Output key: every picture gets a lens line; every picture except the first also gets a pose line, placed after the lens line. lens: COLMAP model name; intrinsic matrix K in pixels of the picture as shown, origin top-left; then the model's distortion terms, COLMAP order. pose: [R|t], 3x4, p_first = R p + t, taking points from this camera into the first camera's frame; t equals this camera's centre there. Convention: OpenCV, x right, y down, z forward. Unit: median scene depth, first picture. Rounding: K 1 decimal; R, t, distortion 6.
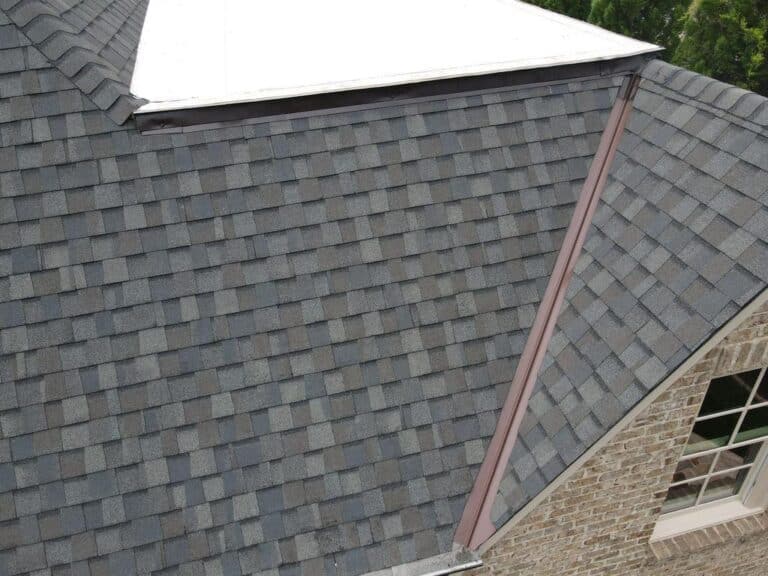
lens RADIAL K [[558.0, 0, 386.7], [0, 558.0, 290.3], [0, 0, 1]] dist [0.009514, 0.005526]
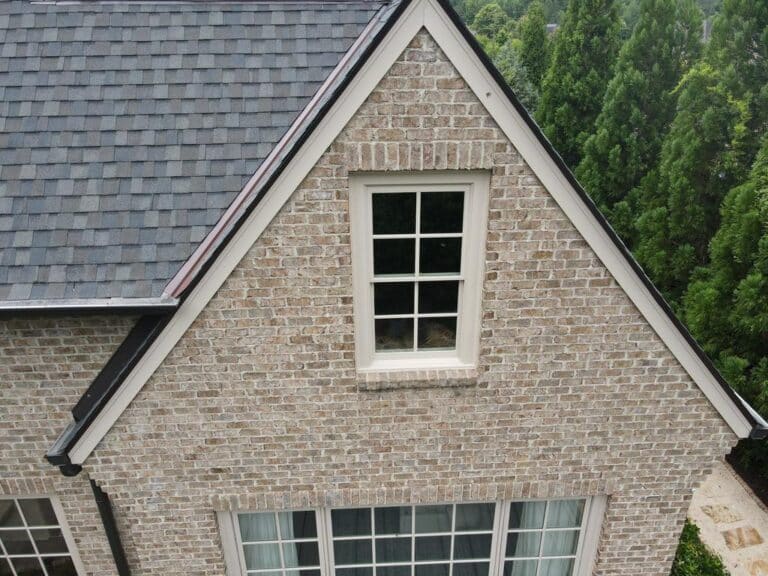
lens RADIAL K [[558.0, 0, 386.7], [0, 558.0, 290.3], [0, 0, 1]] dist [0.009514, 0.005526]
pose [[0.981067, 0.124939, -0.147980, 0.814798], [-0.147246, 0.977524, -0.150884, 0.556635], [0.125803, 0.169817, 0.977413, -0.221632]]
